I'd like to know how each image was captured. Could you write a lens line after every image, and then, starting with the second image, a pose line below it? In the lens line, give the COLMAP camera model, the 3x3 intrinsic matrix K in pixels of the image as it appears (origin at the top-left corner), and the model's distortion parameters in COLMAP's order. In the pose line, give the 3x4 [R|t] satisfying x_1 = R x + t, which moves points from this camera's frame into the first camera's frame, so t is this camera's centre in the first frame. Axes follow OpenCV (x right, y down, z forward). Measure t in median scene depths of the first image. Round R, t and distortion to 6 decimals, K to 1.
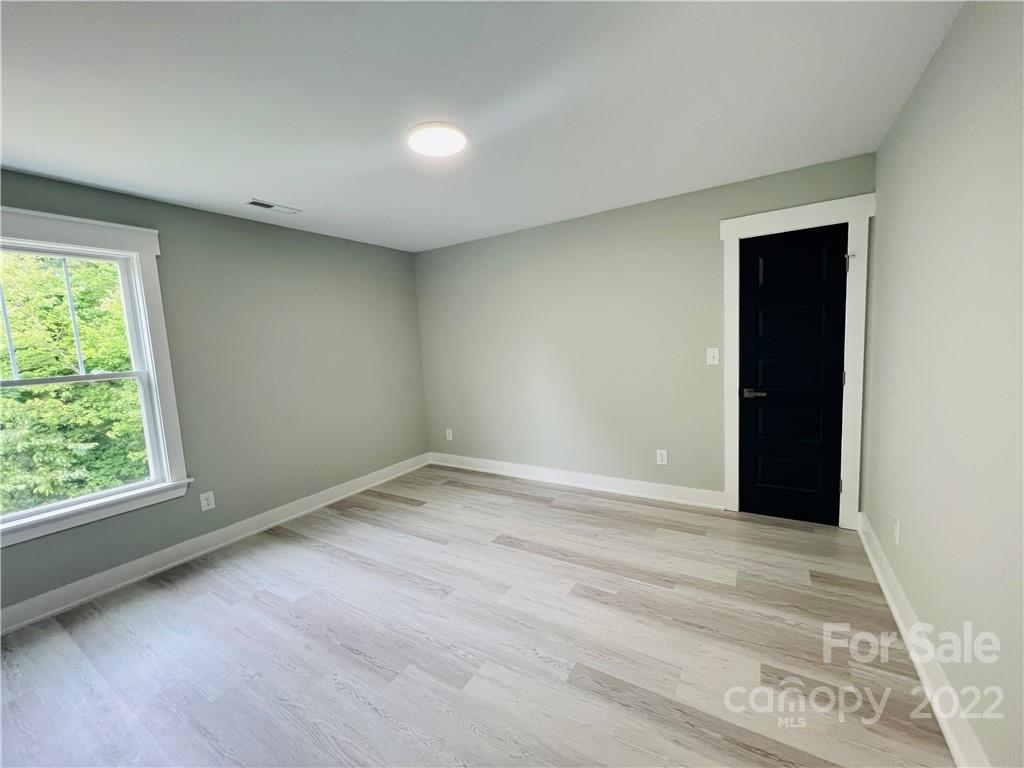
lens RADIAL K [[409.1, 0, 510.0], [0, 409.1, 383.3], [0, 0, 1]] dist [0.000531, 0.000138]
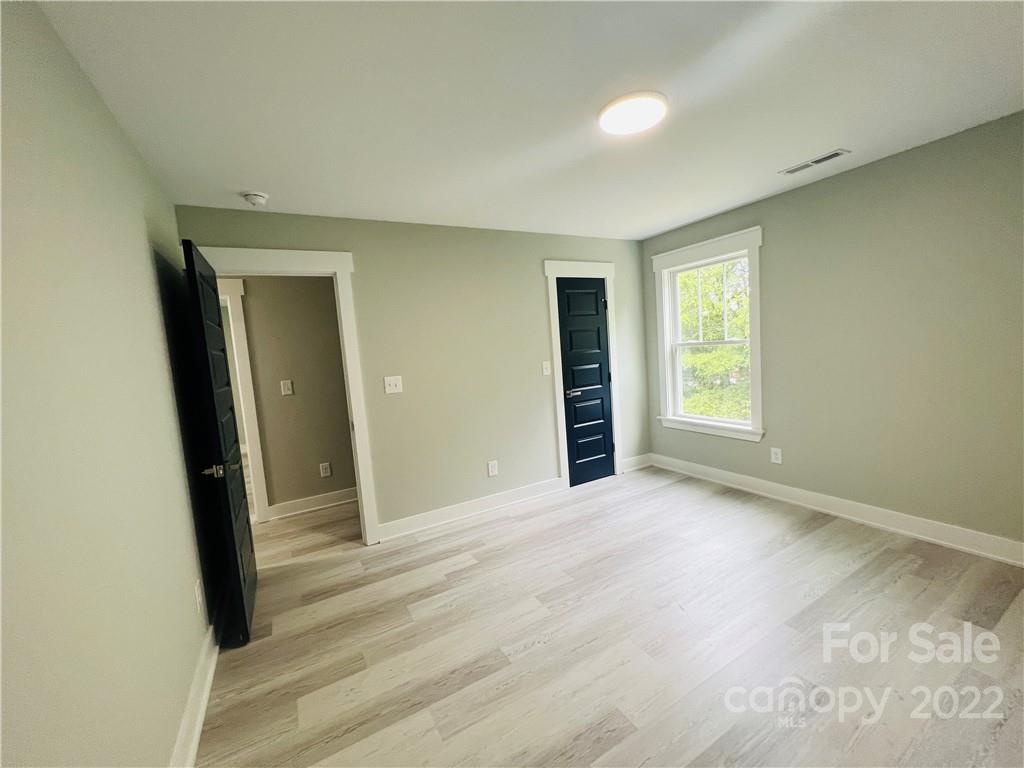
lens RADIAL K [[411.5, 0, 508.3], [0, 411.5, 384.3], [0, 0, 1]] dist [-0.002536, 0.000552]
pose [[-0.475759, 0.167529, -0.863474, 0.618714], [0.008038, 0.982481, 0.186189, -0.137675], [0.879539, 0.081641, -0.468771, 0.926102]]
